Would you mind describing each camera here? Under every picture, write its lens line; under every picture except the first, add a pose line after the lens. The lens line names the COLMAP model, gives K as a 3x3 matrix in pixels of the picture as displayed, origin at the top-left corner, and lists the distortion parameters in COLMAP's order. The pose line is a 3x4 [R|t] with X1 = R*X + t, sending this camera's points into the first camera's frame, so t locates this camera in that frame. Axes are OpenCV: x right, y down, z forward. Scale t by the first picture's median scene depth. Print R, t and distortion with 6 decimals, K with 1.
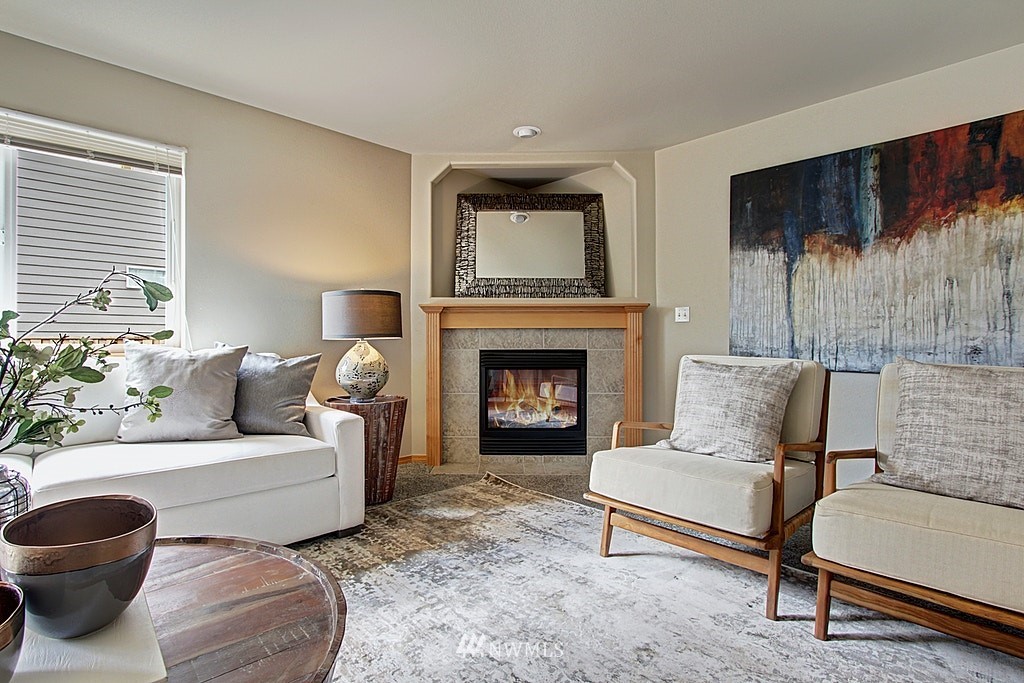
lens RADIAL K [[486.8, 0, 506.0], [0, 486.8, 339.9], [0, 0, 1]] dist [-0.013526, 0.002076]
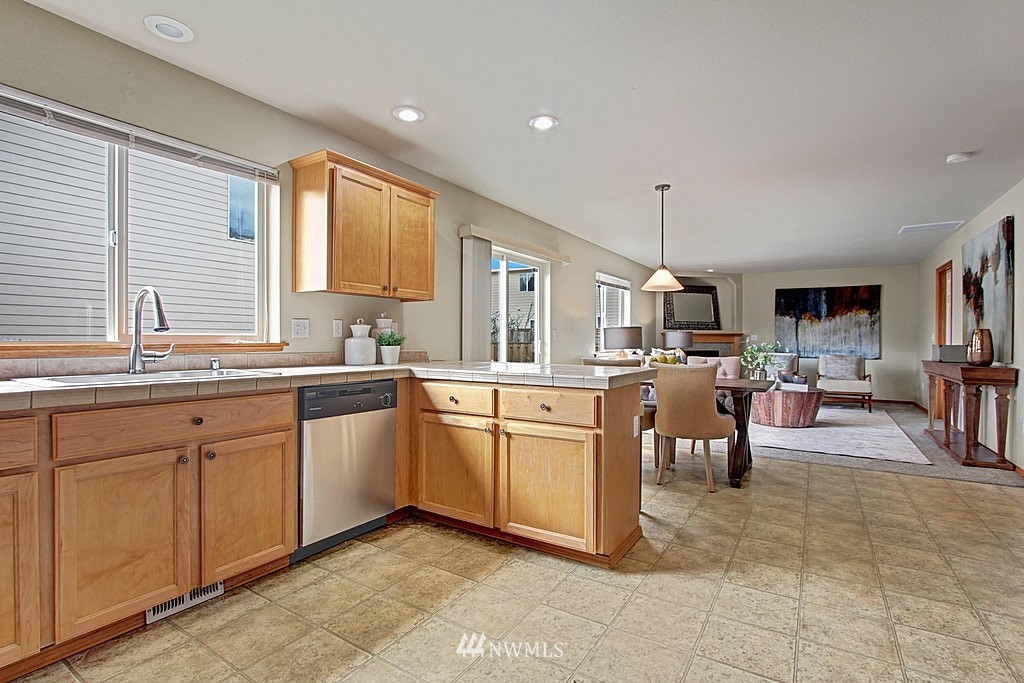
lens RADIAL K [[486.8, 0, 504.2], [0, 486.8, 338.8], [0, 0, 1]] dist [-0.013526, 0.002076]
pose [[0.973289, 0.007133, 0.229472, -1.881993], [-0.007462, 0.999972, 0.000564, -0.044300], [-0.229462, -0.002262, 0.973315, -1.511932]]
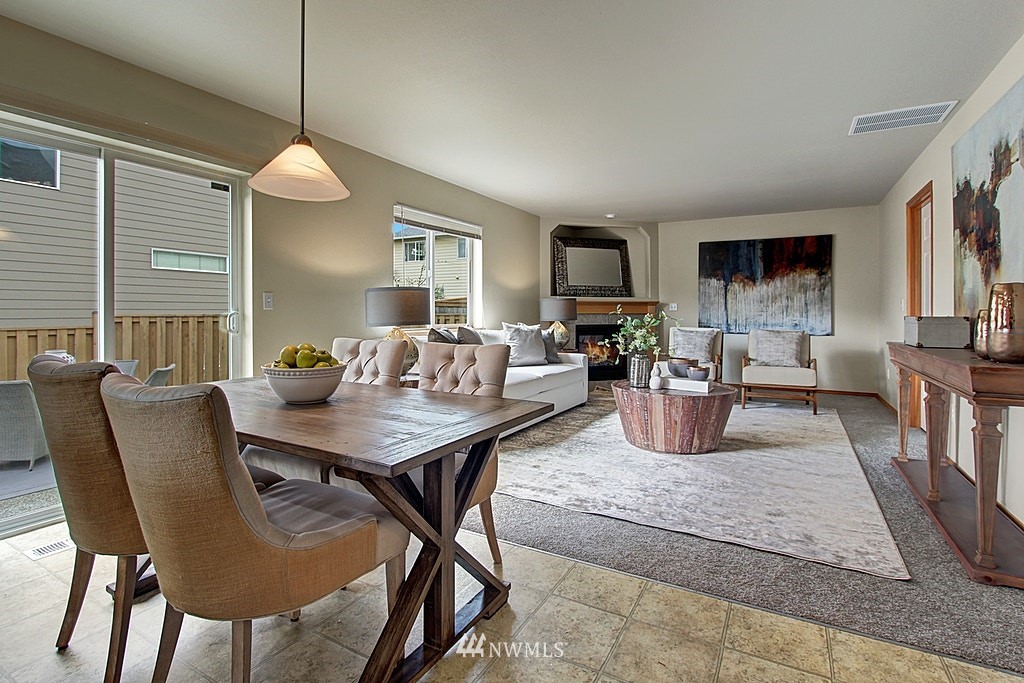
lens RADIAL K [[486.8, 0, 505.6], [0, 486.8, 305.6], [0, 0, 1]] dist [-0.013526, 0.002076]
pose [[0.961704, 0.006476, 0.274015, -1.026118], [-0.004064, 0.999948, -0.009370, -0.042906], [-0.274062, 0.007898, 0.961680, -0.891849]]
